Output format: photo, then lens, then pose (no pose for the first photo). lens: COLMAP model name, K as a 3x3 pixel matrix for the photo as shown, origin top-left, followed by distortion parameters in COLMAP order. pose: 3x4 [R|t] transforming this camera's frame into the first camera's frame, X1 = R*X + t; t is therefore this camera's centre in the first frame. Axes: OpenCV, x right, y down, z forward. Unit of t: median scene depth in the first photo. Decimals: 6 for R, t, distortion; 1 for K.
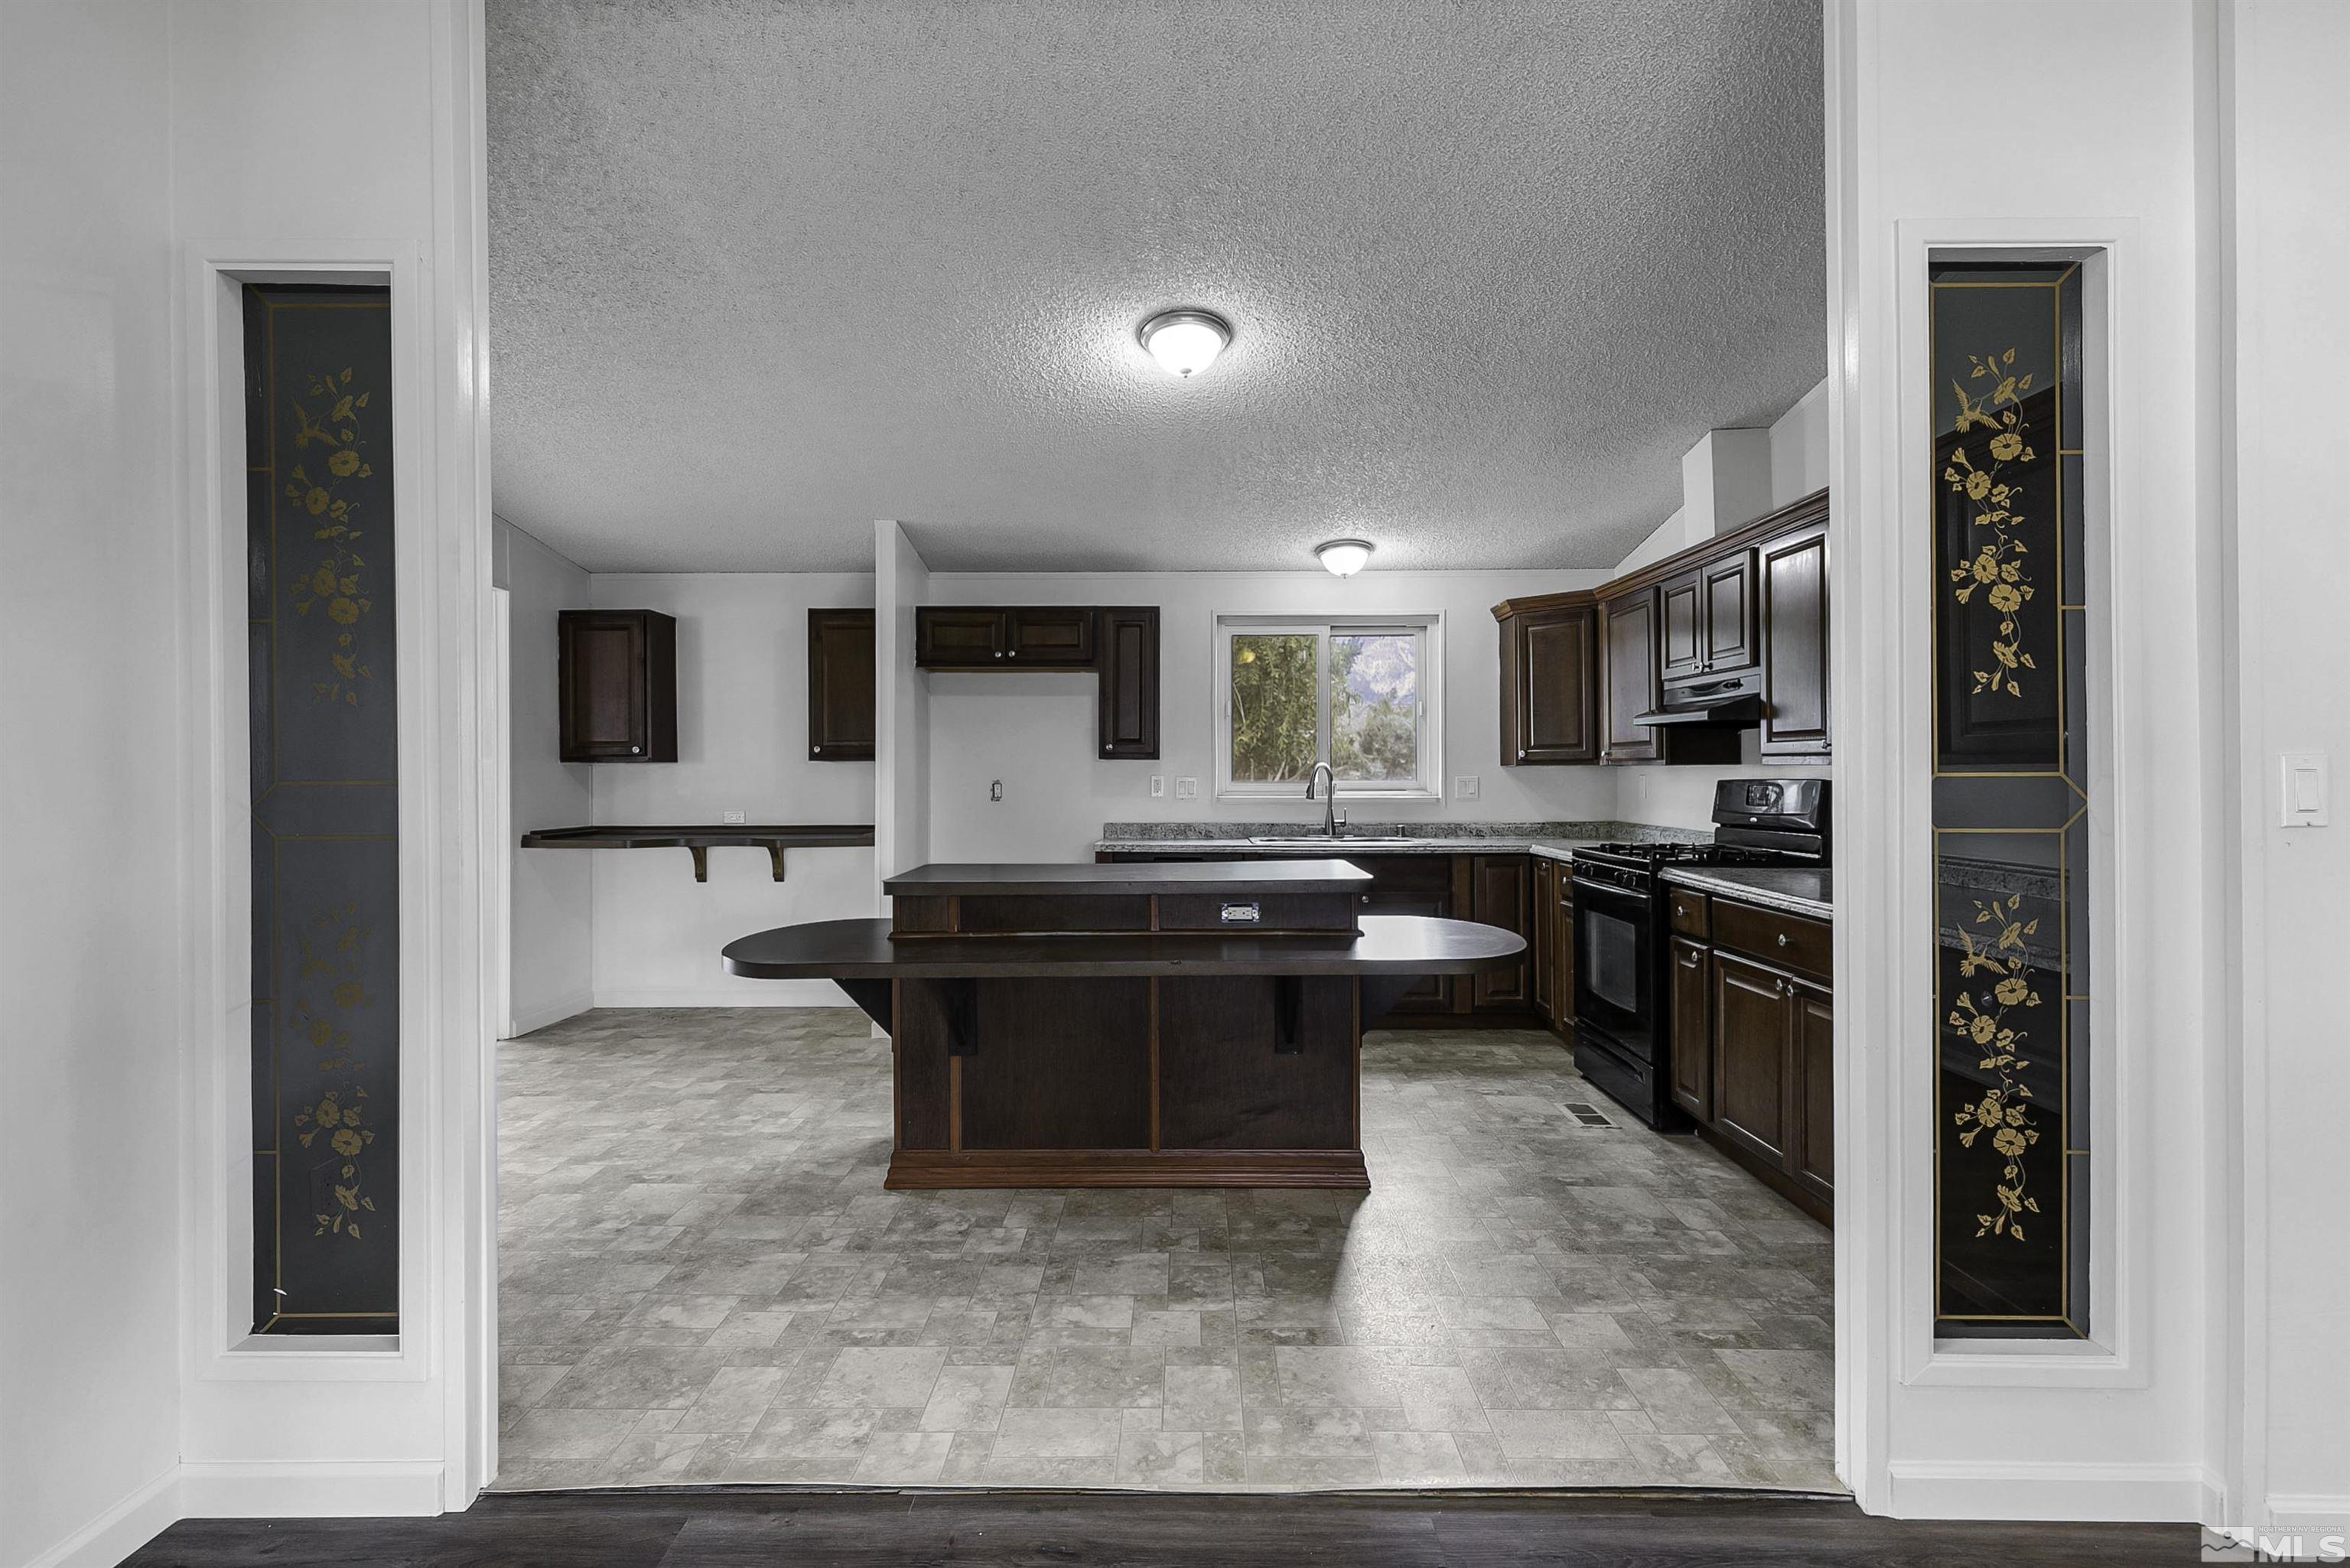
lens RADIAL K [[1093.3, 0, 1175.9], [0, 1093.3, 791.9], [0, 0, 1]] dist [0.013242, -0.002026]
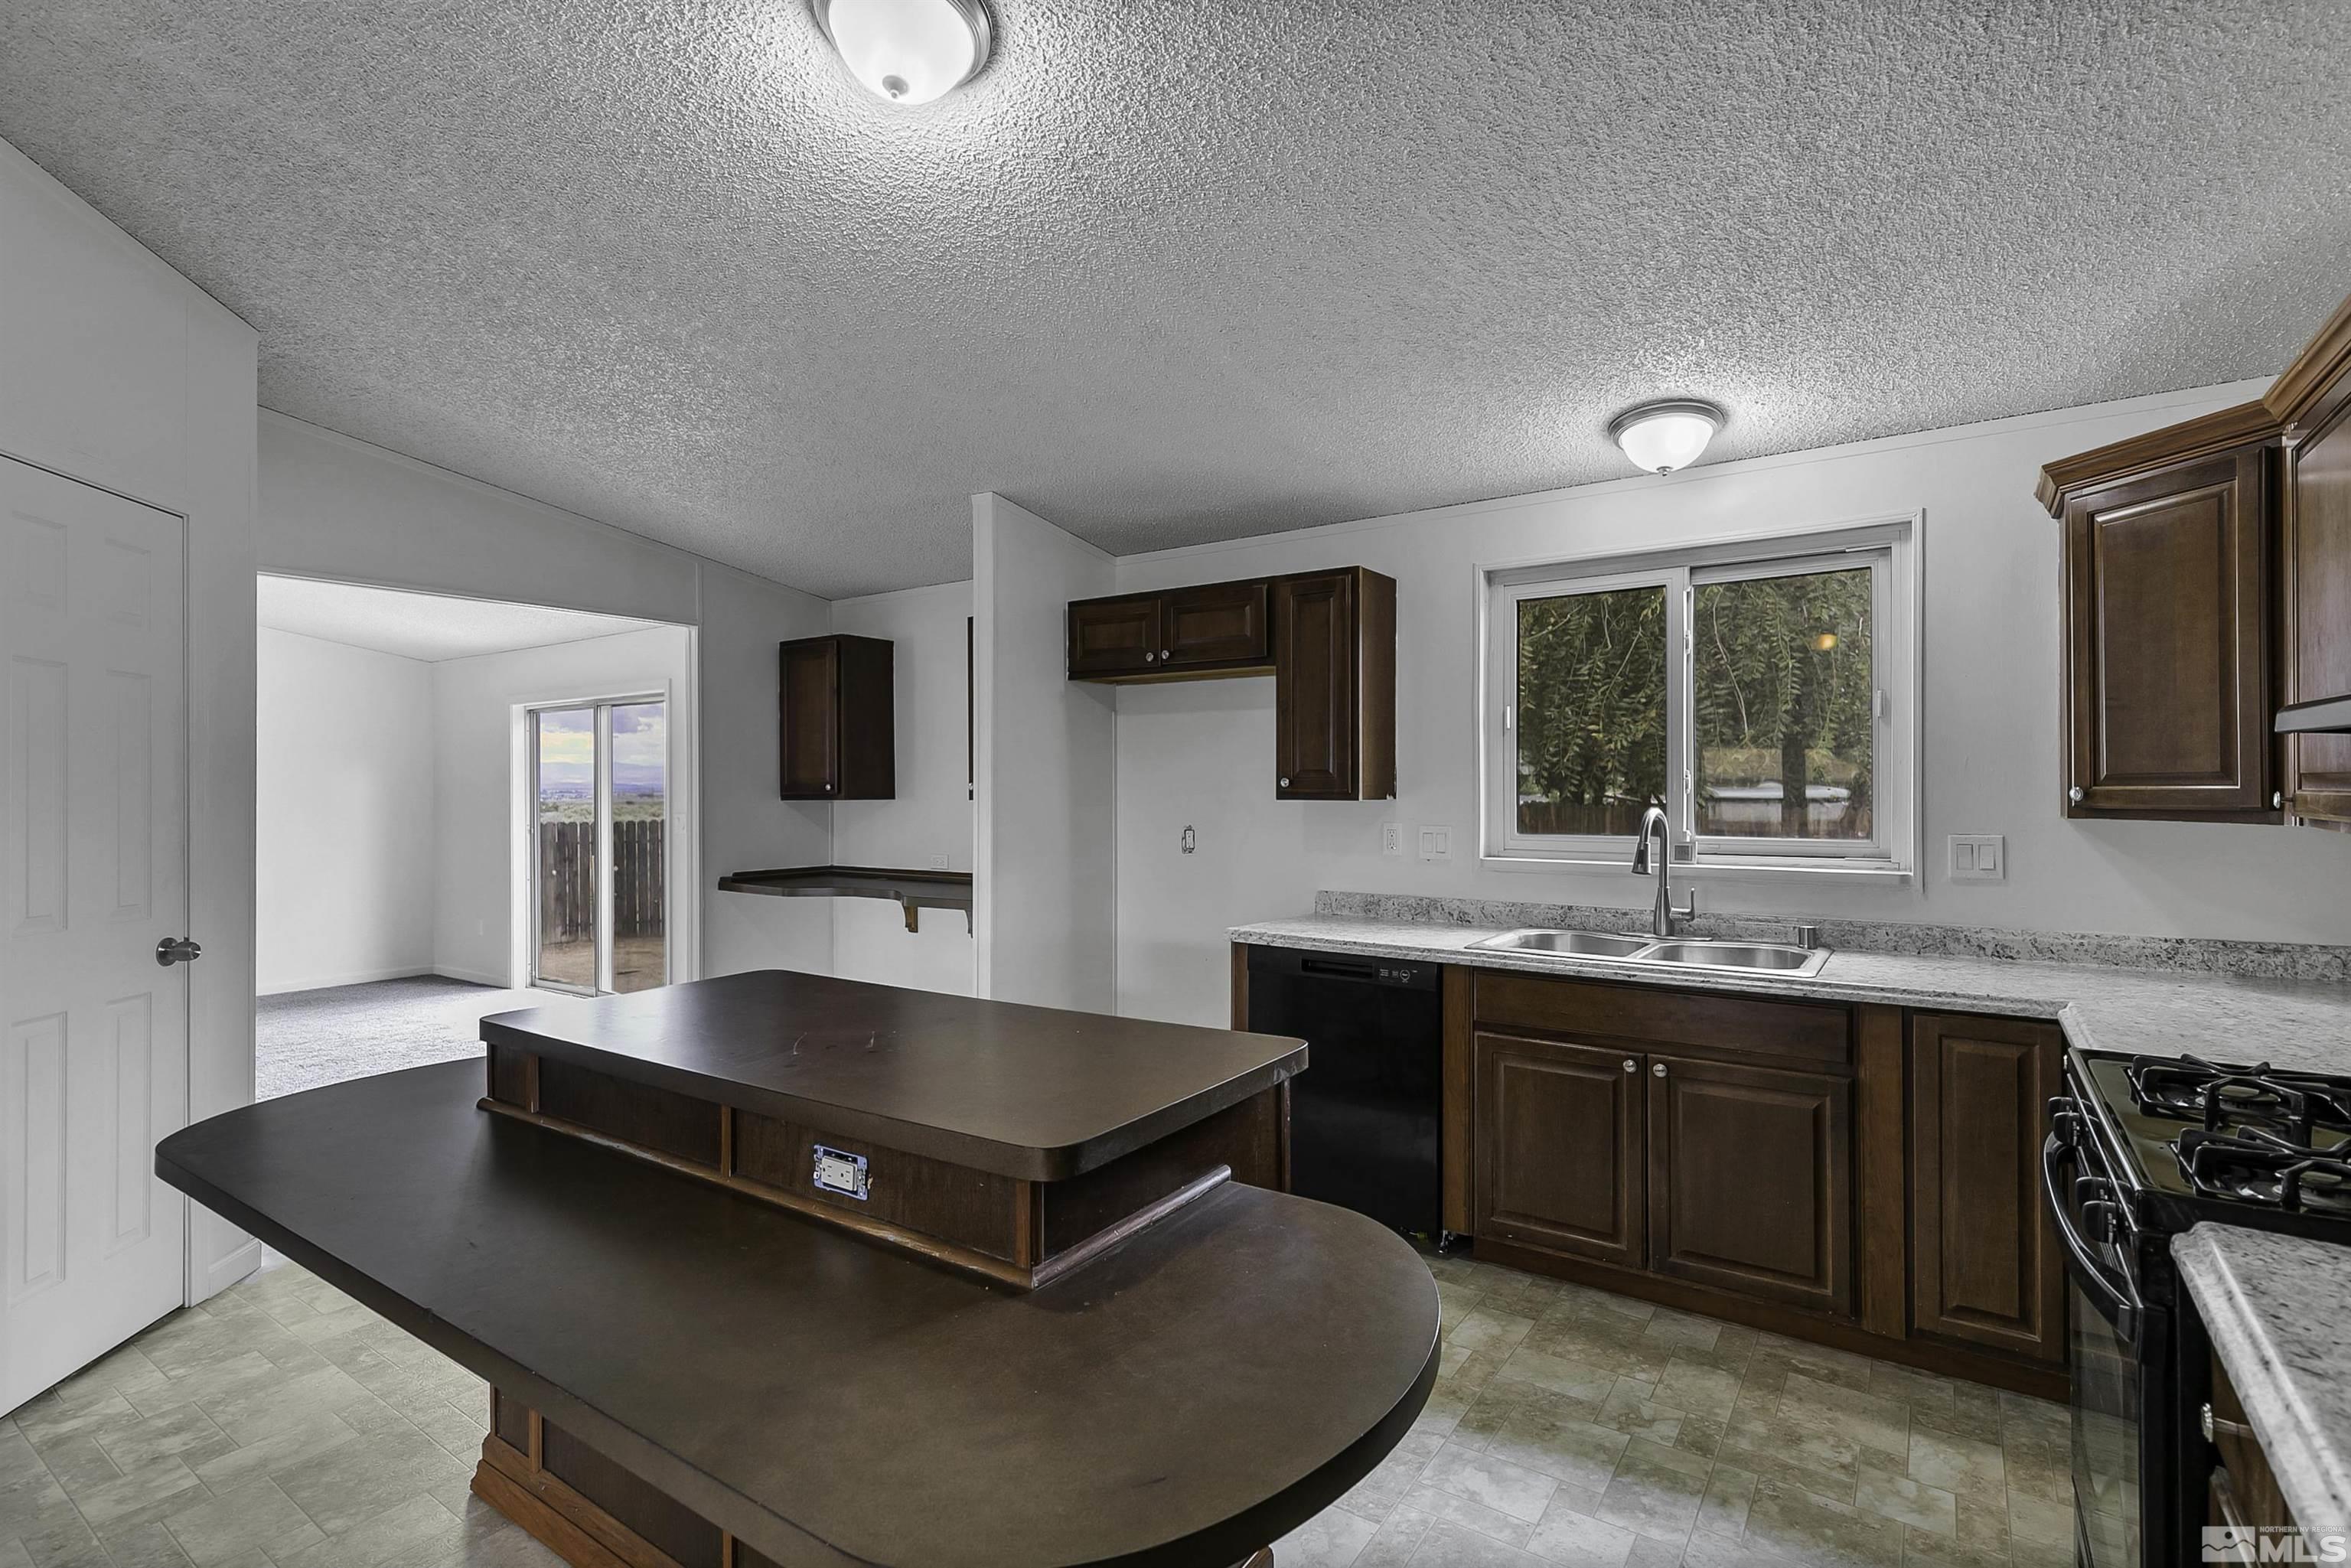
lens RADIAL K [[1093.8, 0, 1196.6], [0, 1093.8, 794.6], [0, 0, 1]] dist [0.013242, -0.002026]
pose [[0.827815, 0.002617, -0.560995, 0.269908], [-0.006529, 0.999966, -0.004970, -0.029574], [0.560963, 0.007777, 0.827804, 0.409184]]
